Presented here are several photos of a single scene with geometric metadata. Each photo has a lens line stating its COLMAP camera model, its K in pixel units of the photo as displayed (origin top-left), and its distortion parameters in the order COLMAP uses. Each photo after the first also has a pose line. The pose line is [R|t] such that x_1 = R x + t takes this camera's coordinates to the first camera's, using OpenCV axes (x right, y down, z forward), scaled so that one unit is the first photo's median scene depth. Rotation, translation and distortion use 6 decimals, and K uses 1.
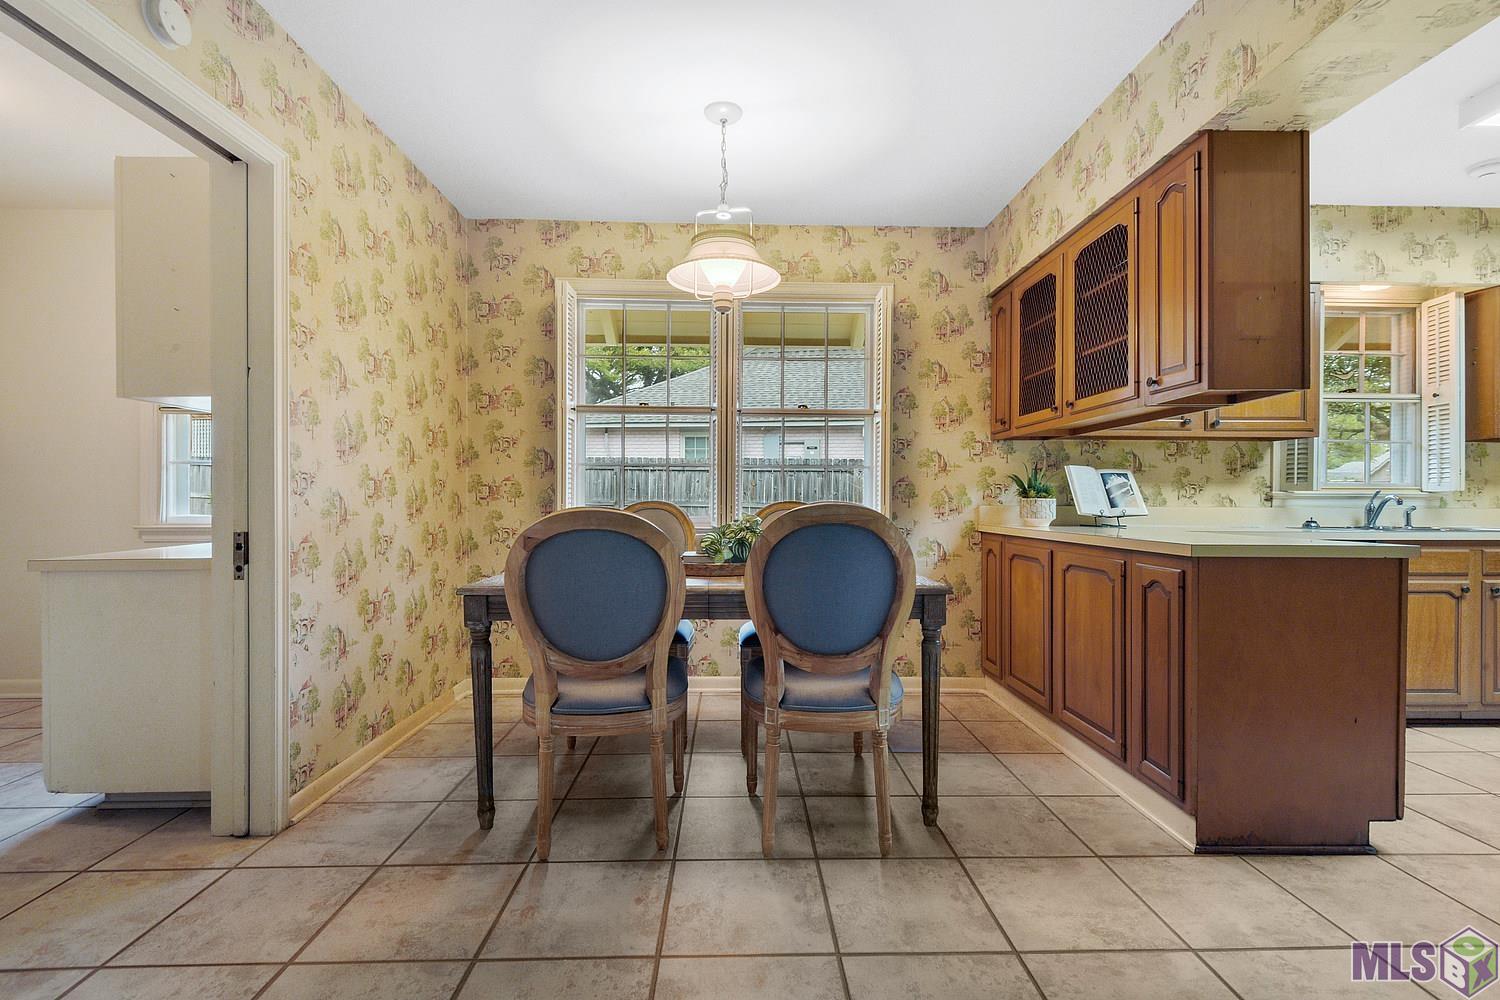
lens RADIAL K [[697.7, 0, 752.8], [0, 697.7, 499.0], [0, 0, 1]] dist [0.014748, -0.006447]
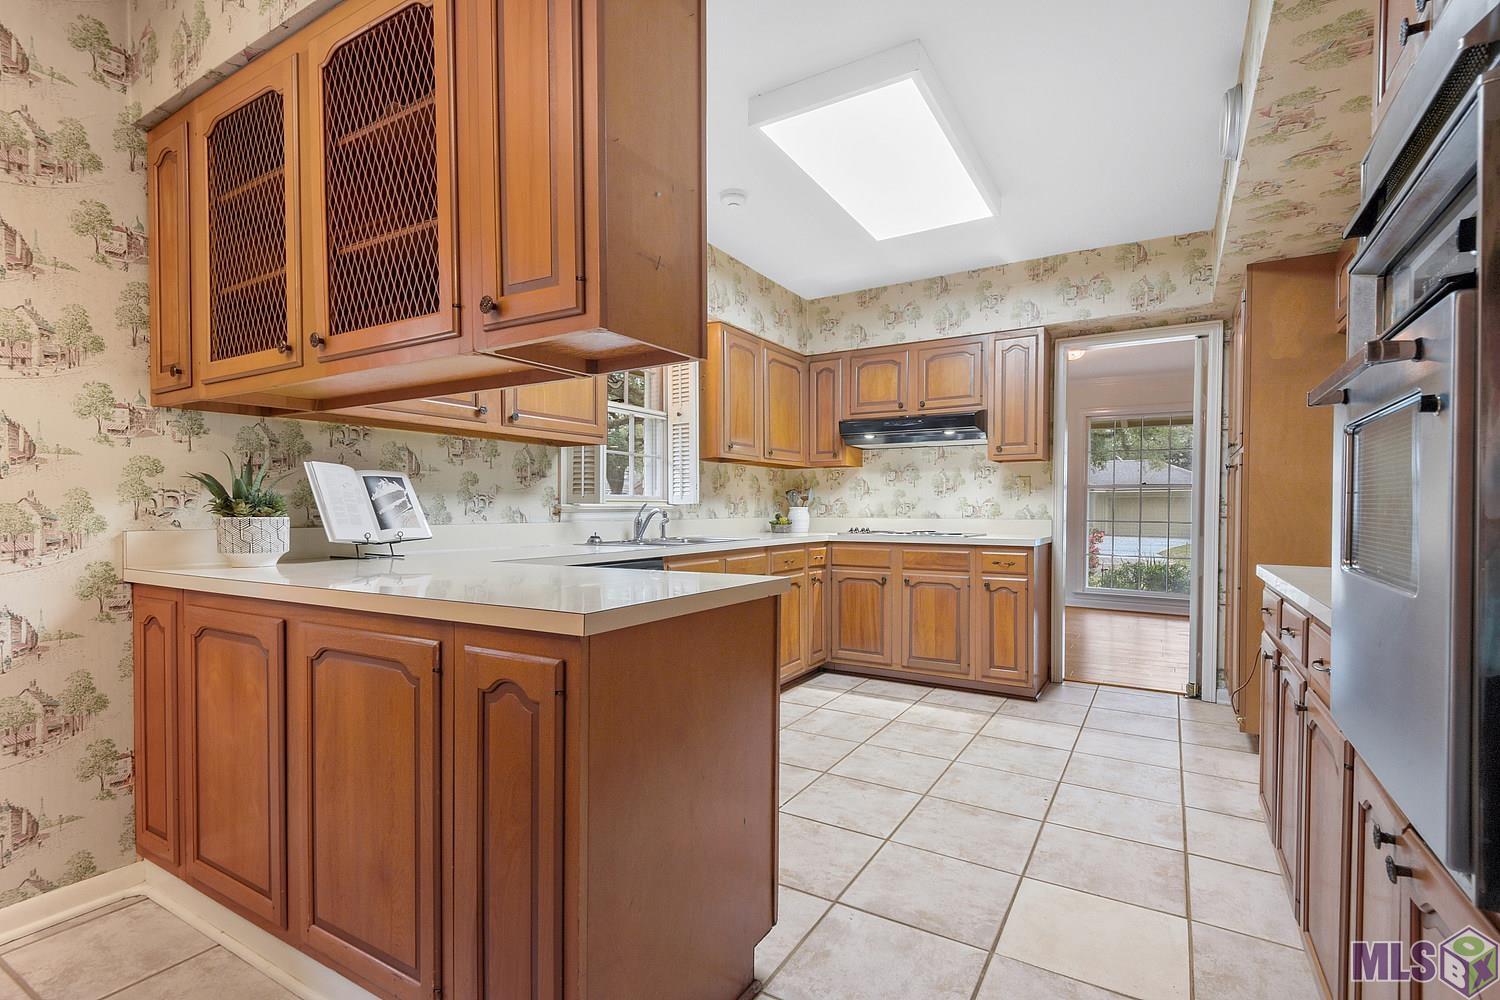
lens RADIAL K [[697.7, 0, 749.9], [0, 697.7, 520.0], [0, 0, 1]] dist [0.014748, -0.006447]
pose [[0.542945, -0.018014, 0.839575, 0.144910], [0.001115, 0.999784, 0.020730, -0.009245], [-0.839767, -0.010319, 0.542848, 0.346422]]
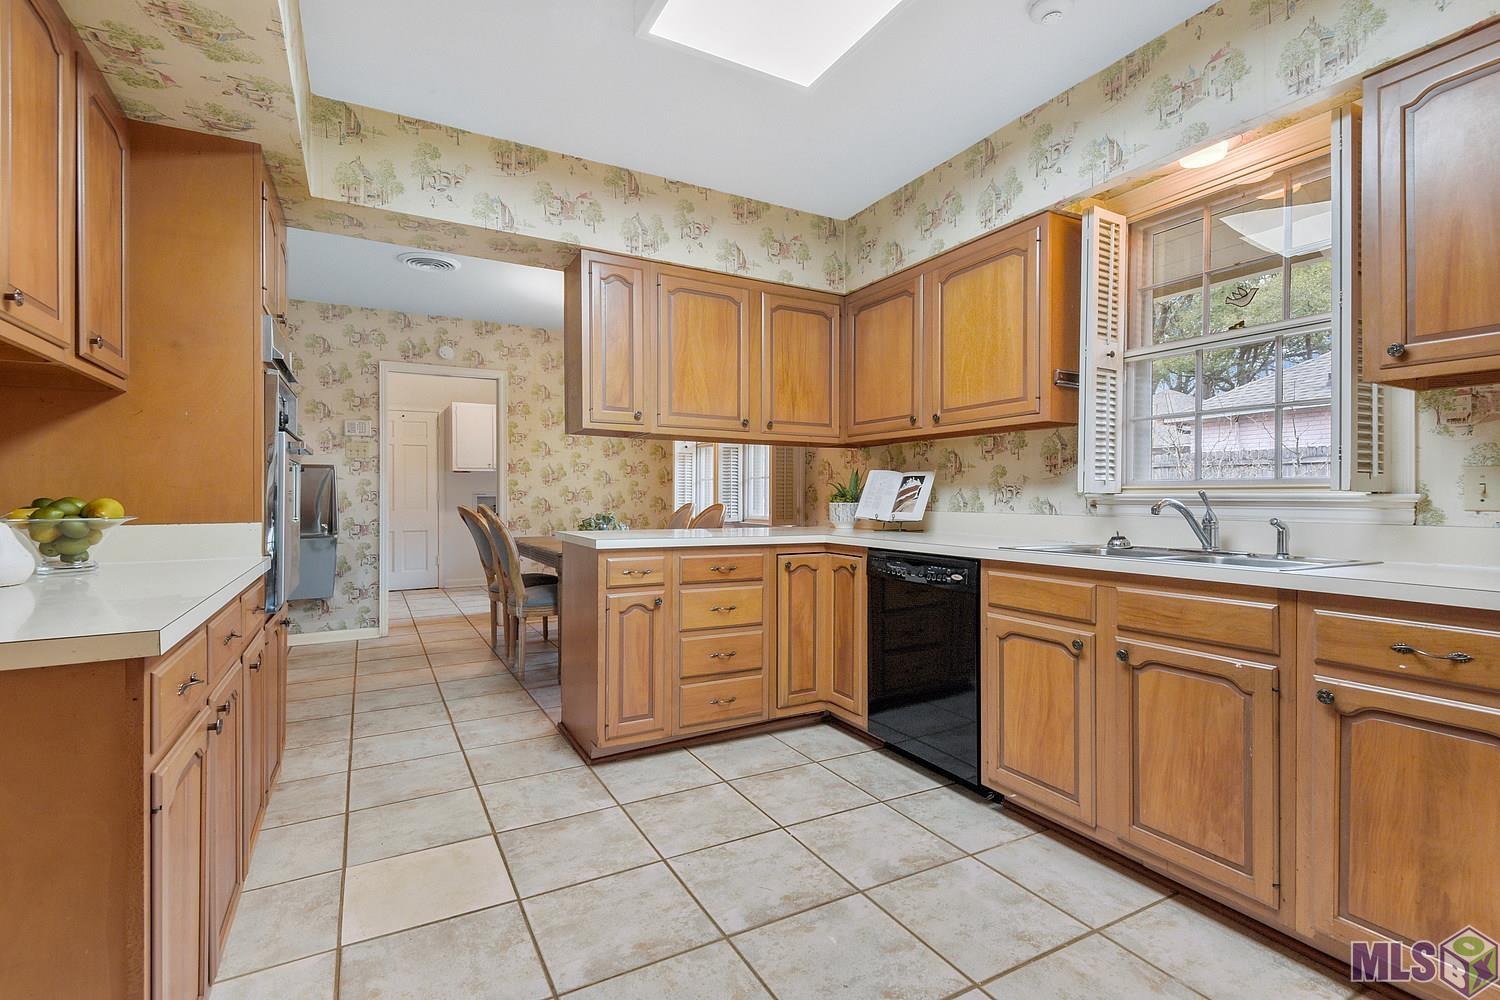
lens RADIAL K [[697.7, 0, 753.0], [0, 697.7, 497.1], [0, 0, 1]] dist [0.014748, -0.006447]
pose [[0.451648, -0.003439, -0.892190, 1.284292], [-0.001762, 0.999987, -0.004746, -0.003779], [0.892195, 0.003716, 0.451636, 0.385977]]
